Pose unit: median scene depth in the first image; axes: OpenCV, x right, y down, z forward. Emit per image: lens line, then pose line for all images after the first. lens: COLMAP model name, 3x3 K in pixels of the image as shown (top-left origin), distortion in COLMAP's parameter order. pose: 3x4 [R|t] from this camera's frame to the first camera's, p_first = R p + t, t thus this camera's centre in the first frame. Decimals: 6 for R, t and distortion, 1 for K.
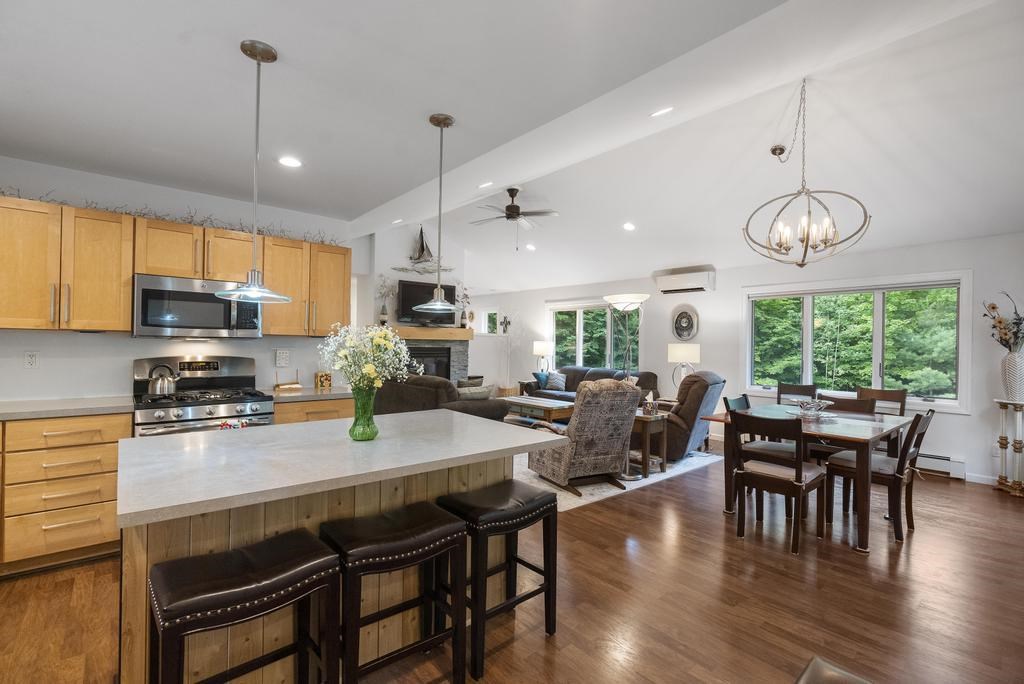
lens RADIAL K [[470.7, 0, 508.0], [0, 470.7, 342.5], [0, 0, 1]] dist [-0.006344, 0.000684]
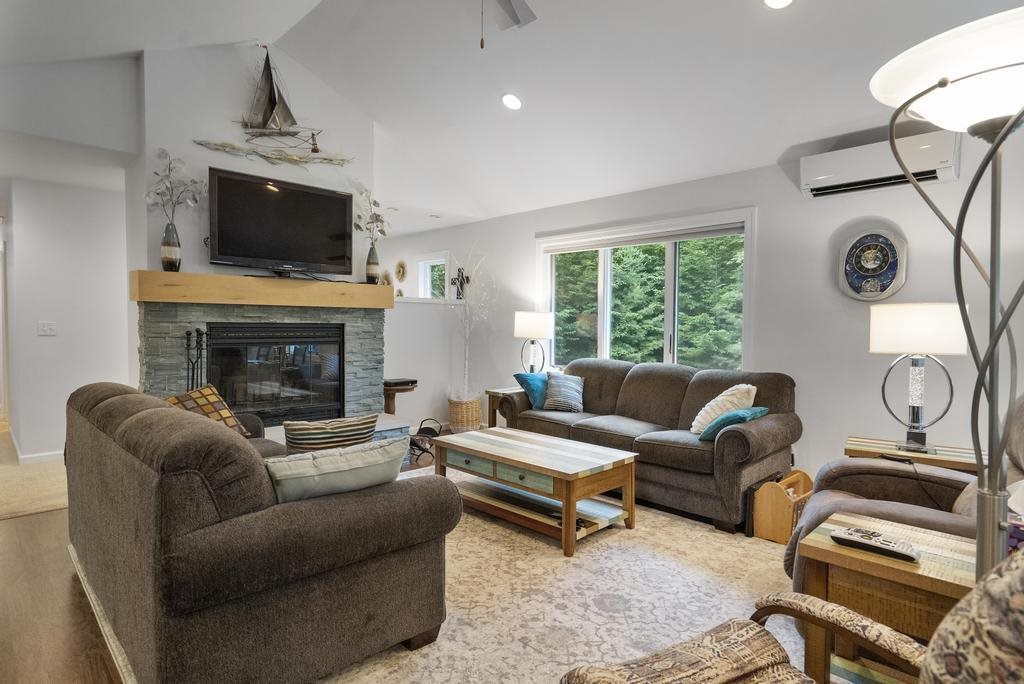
lens RADIAL K [[547.4, 0, 509.4], [0, 547.4, 353.9], [0, 0, 1]] dist [0.000346, -0.000103]
pose [[0.997465, -0.009266, 0.070551, 0.008123], [0.005439, 0.998513, 0.054243, 0.014900], [-0.070949, -0.053722, 0.996032, 0.527715]]
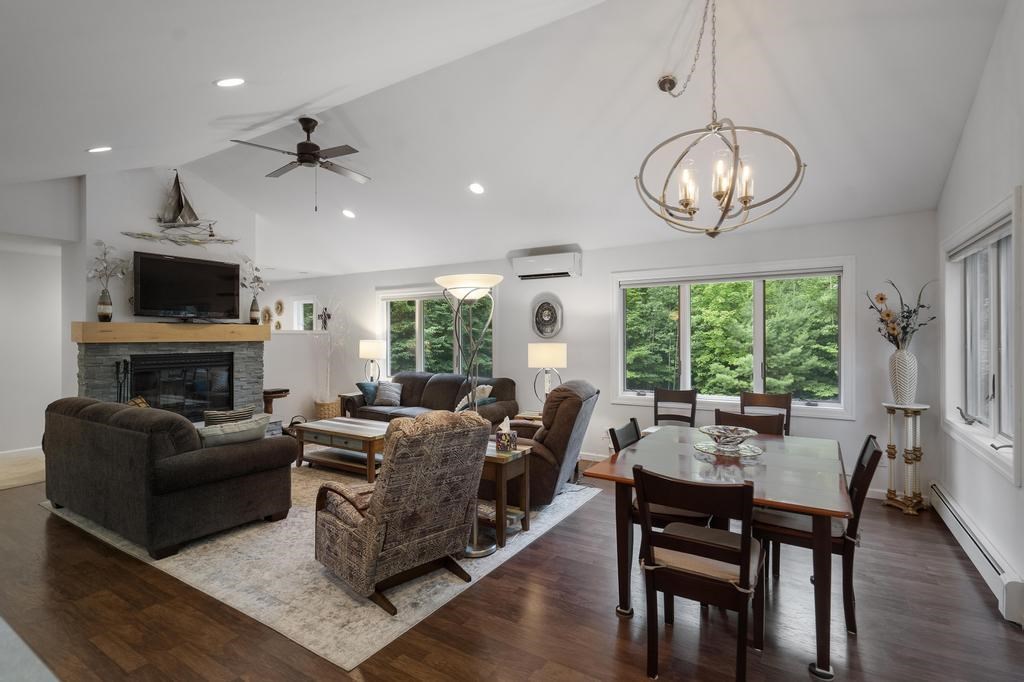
lens RADIAL K [[490.4, 0, 512.0], [0, 490.4, 341.0], [0, 0, 1]] dist [0.002054, 0.000915]
pose [[0.954733, -0.018779, 0.296872, 0.070493], [0.014940, 0.999773, 0.015194, -0.013309], [-0.297090, -0.010070, 0.954796, 0.221613]]
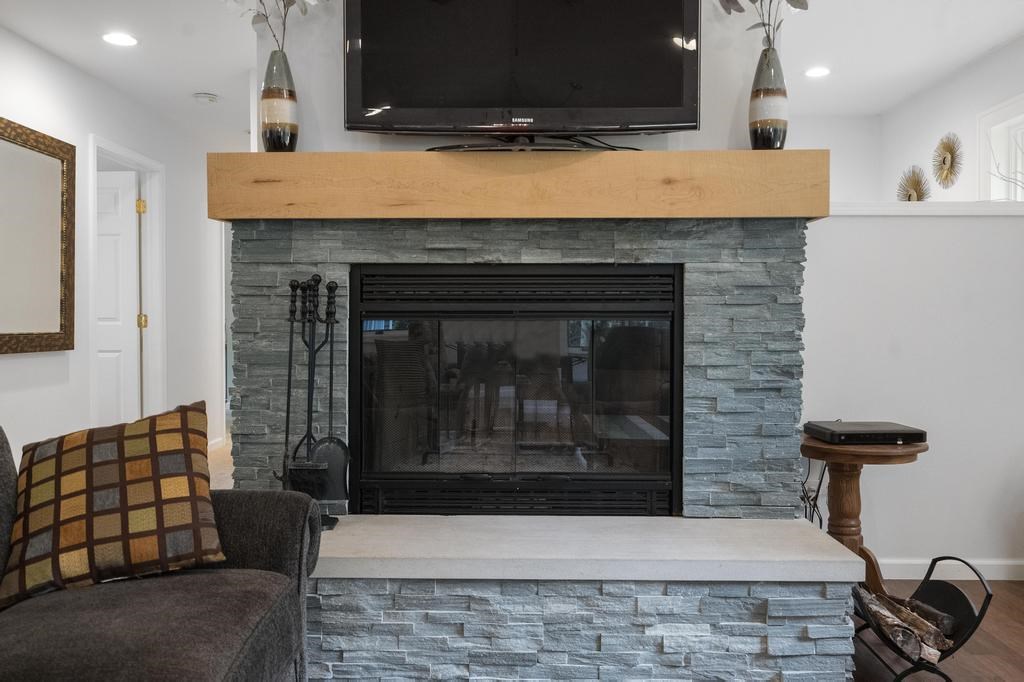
lens RADIAL K [[797.8, 0, 512.0], [0, 797.8, 341.0], [0, 0, 1]] dist [0.008929, 0.002229]
pose [[0.751800, 0.005252, -0.659371, 0.036371], [0.007898, 0.999825, 0.016968, 0.042262], [0.659344, -0.017964, 0.751627, 0.896984]]
